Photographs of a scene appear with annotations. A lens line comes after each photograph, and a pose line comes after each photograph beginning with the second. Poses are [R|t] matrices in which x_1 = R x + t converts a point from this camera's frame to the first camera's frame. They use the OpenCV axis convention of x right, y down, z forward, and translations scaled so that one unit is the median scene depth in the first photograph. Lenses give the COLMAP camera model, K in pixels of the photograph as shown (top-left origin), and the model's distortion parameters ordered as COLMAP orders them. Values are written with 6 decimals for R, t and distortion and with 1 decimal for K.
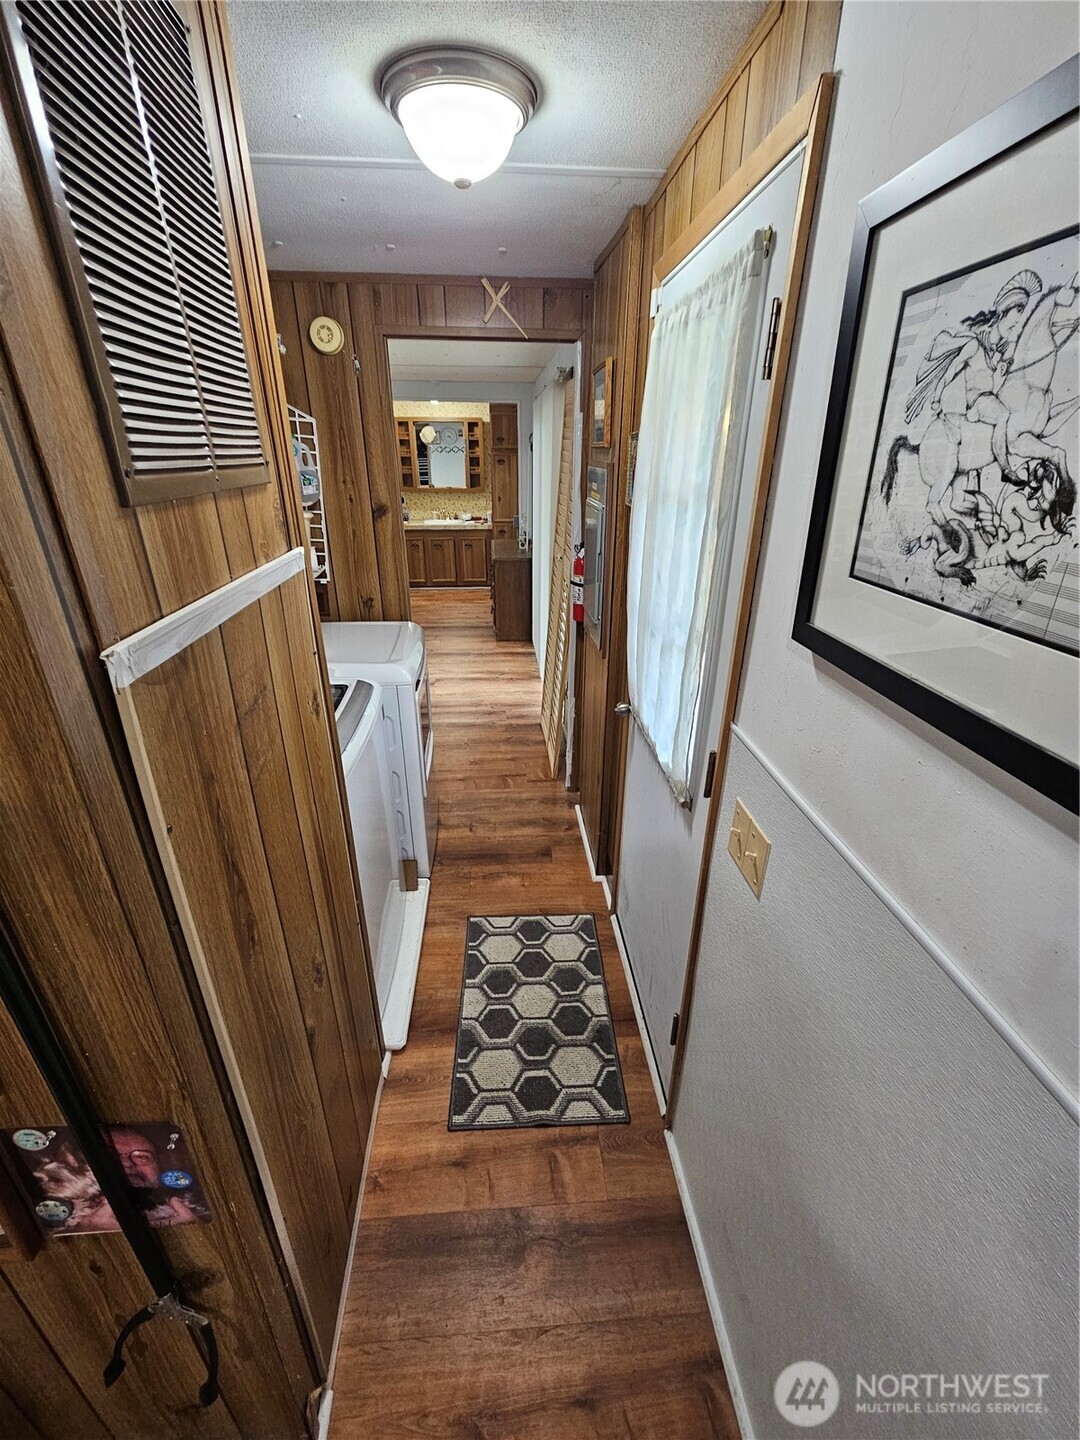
lens RADIAL K [[593.5, 0, 537.3], [0, 593.5, 720.2], [0, 0, 1]] dist [0.000993, 0.000960]
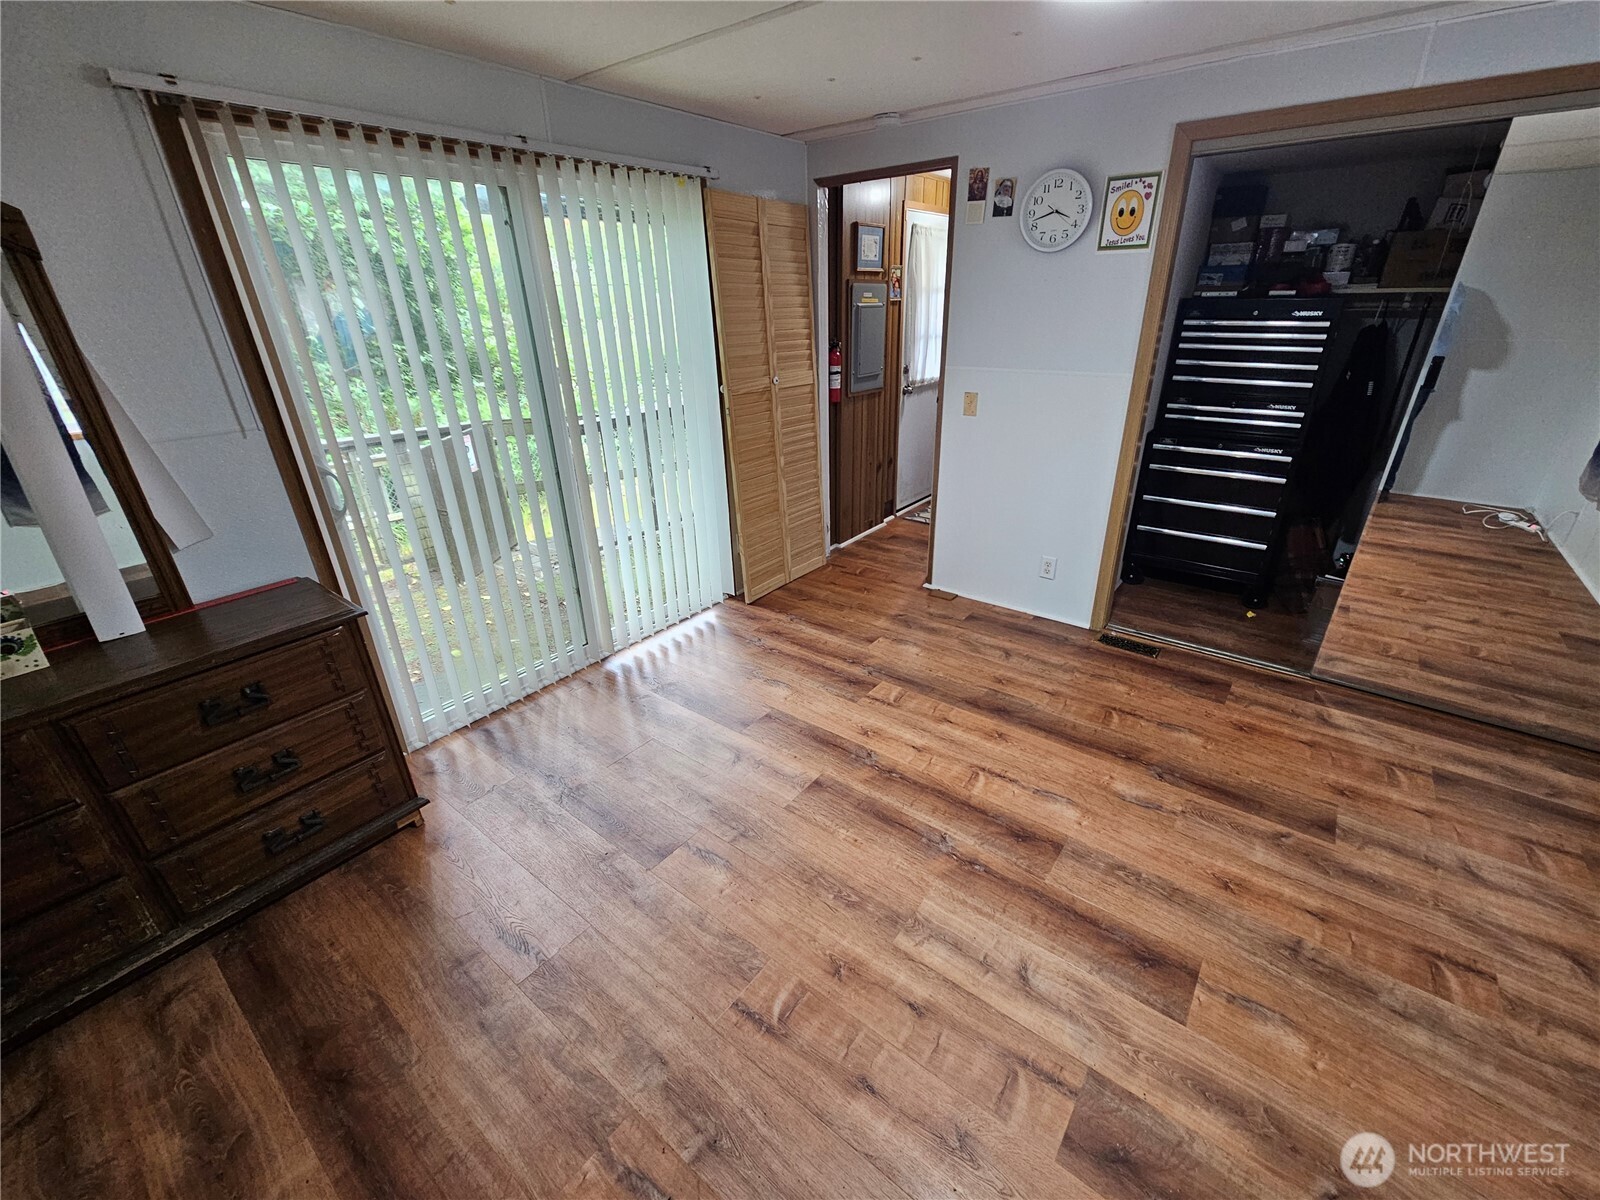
lens RADIAL K [[659.4, 0, 806.7], [0, 659.4, 601.0], [0, 0, 1]] dist [0.000993, 0.000960]
pose [[-0.750225, -0.269513, 0.603759, -1.081204], [0.285842, 0.691199, 0.663731, -1.040986], [-0.596201, 0.670527, -0.441517, 2.411116]]
